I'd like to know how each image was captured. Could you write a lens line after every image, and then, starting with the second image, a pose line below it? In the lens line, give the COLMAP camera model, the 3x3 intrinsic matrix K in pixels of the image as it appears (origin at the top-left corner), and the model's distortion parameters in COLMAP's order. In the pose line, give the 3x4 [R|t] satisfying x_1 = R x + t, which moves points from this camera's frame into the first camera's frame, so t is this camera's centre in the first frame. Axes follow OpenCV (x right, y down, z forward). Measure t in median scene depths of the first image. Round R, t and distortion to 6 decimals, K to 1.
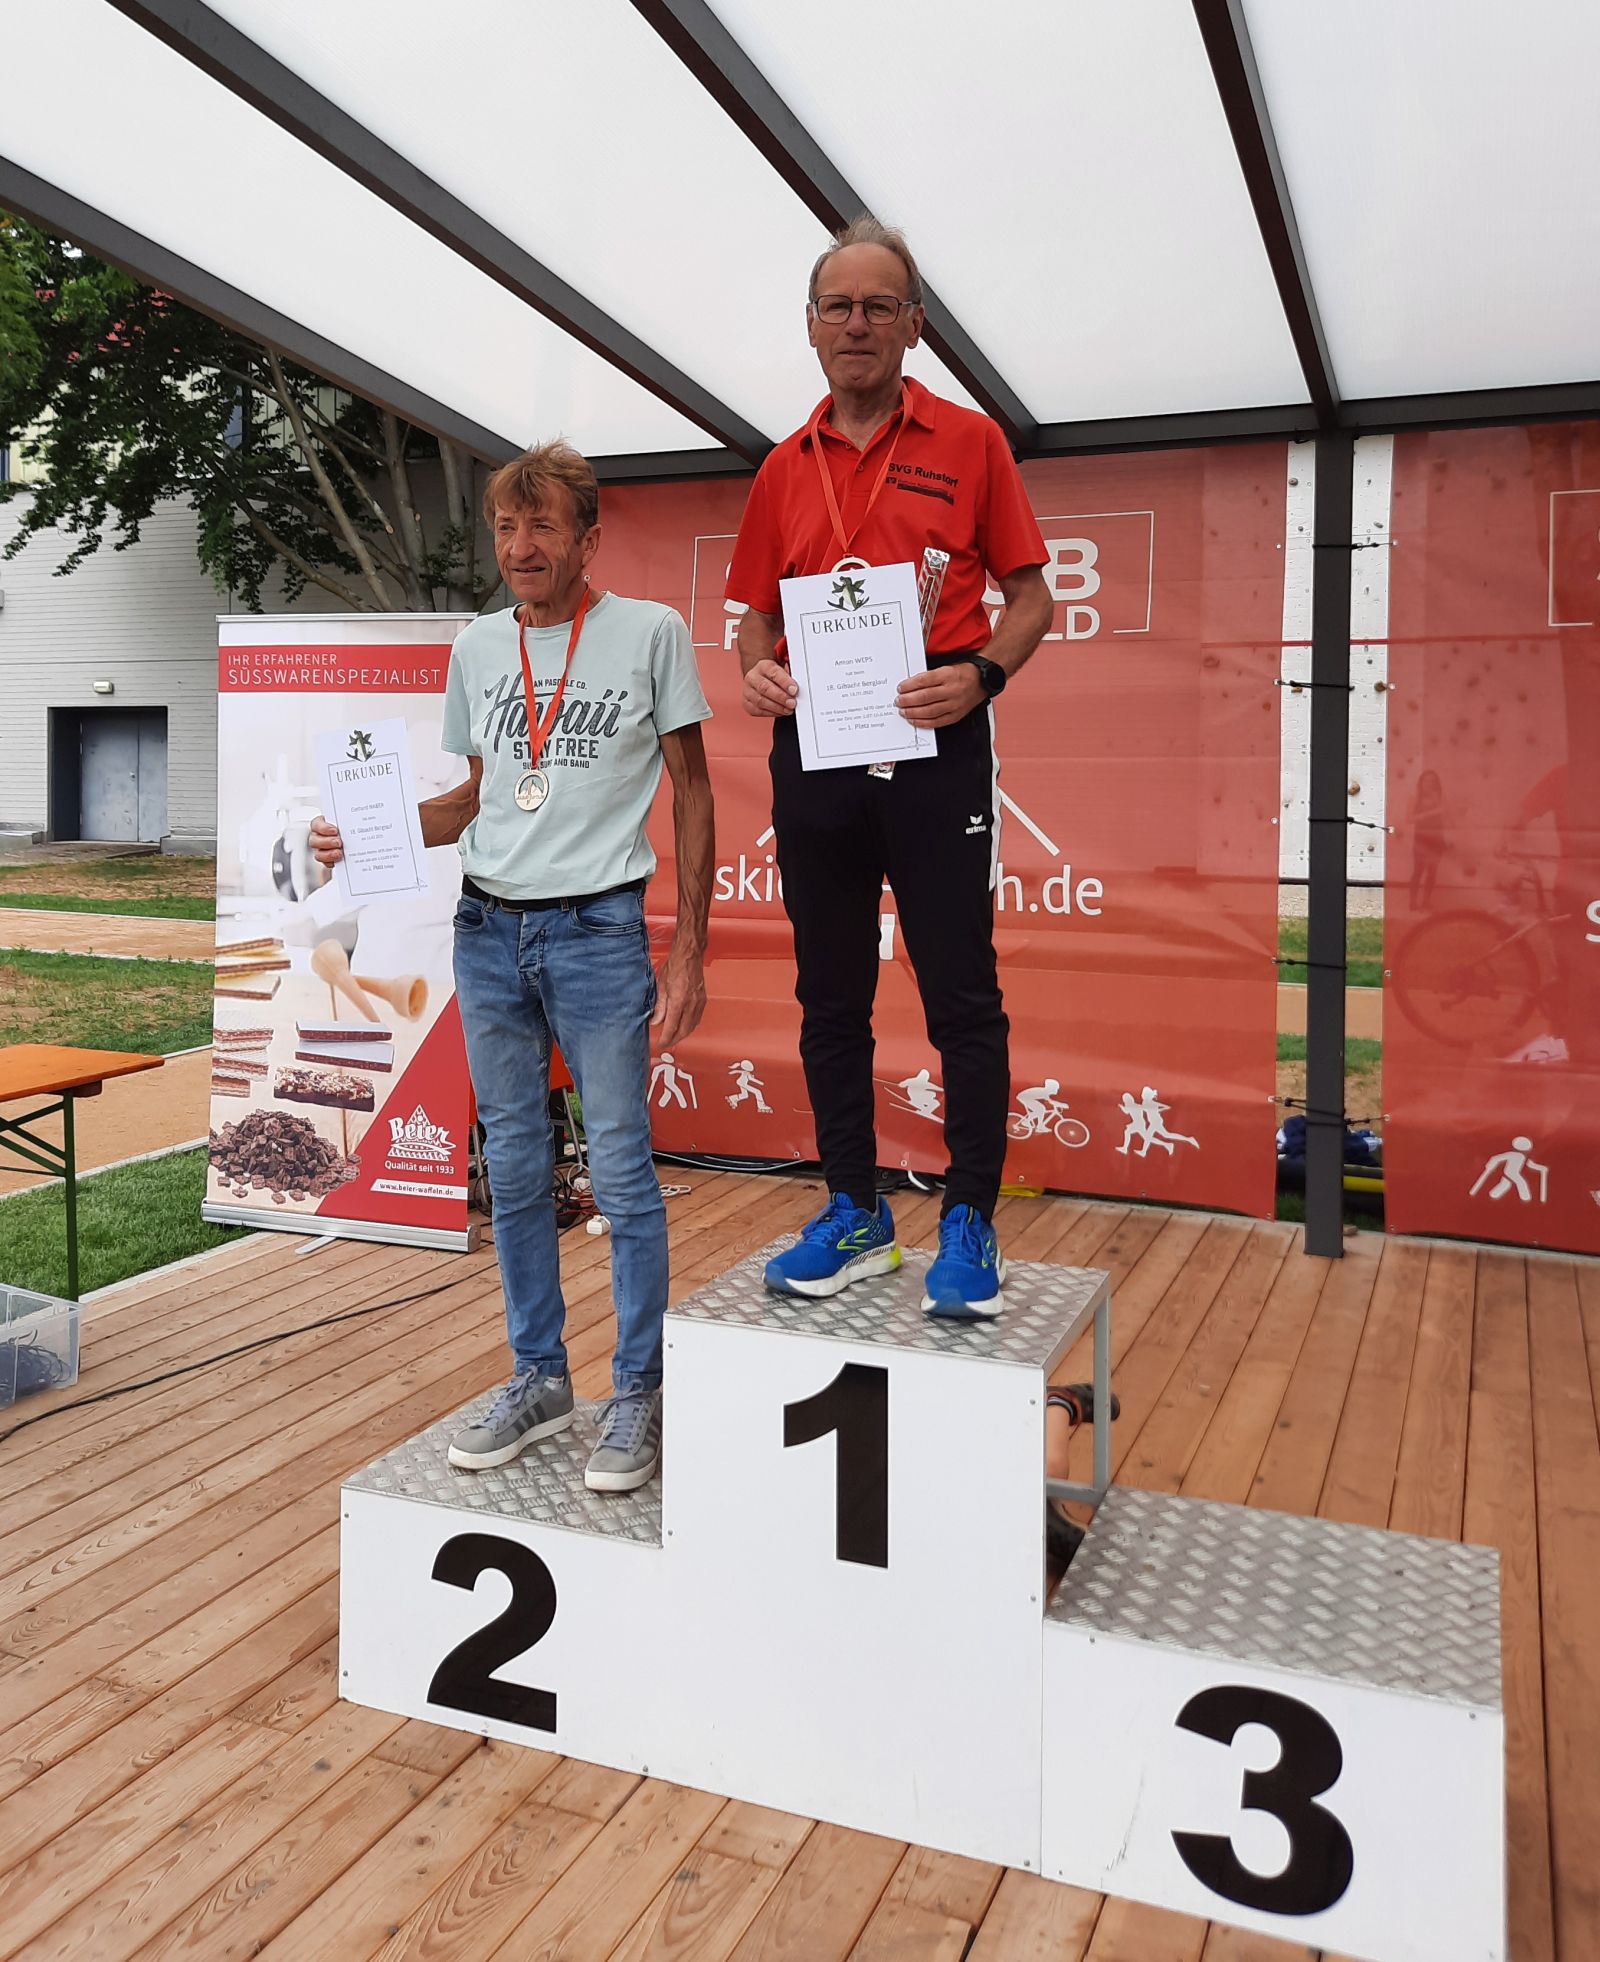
lens RADIAL K [[1738.8, 0, 790.1], [0, 1738.8, 780.7], [0, 0, 1]] dist [0.014481, -0.030242]
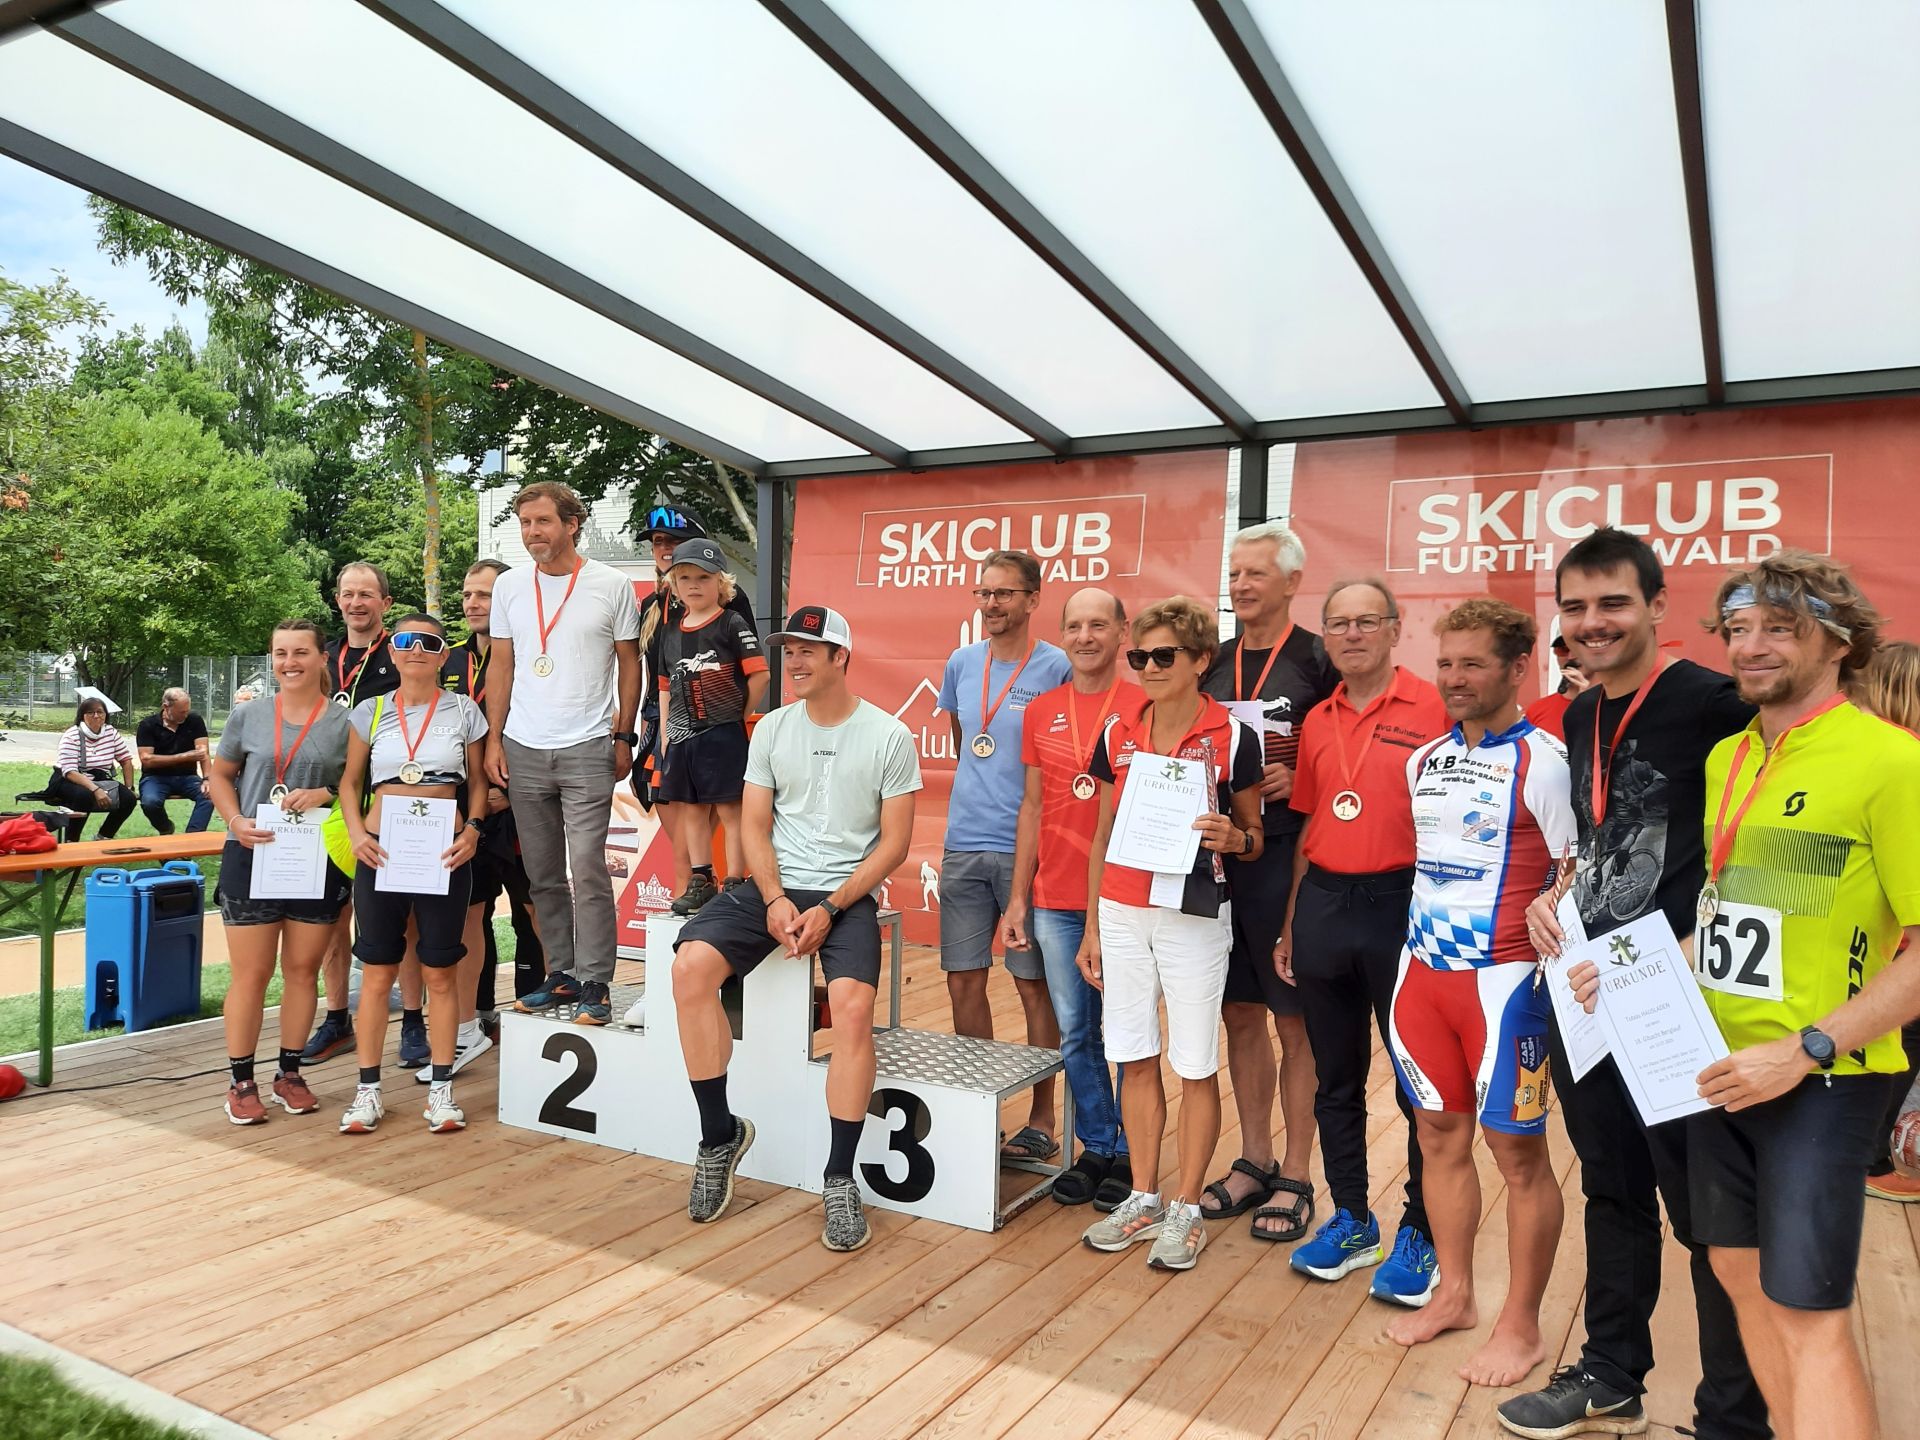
lens RADIAL K [[1394.9, 0, 960.0], [0, 1394.9, 720.9], [0, 0, 1]] dist [-0.003192, 0.001274]
pose [[0.993806, 0.010729, -0.110613, 0.287077], [-0.009682, 0.999903, 0.009994, 0.045216], [0.110710, -0.008861, 0.993813, -0.324871]]
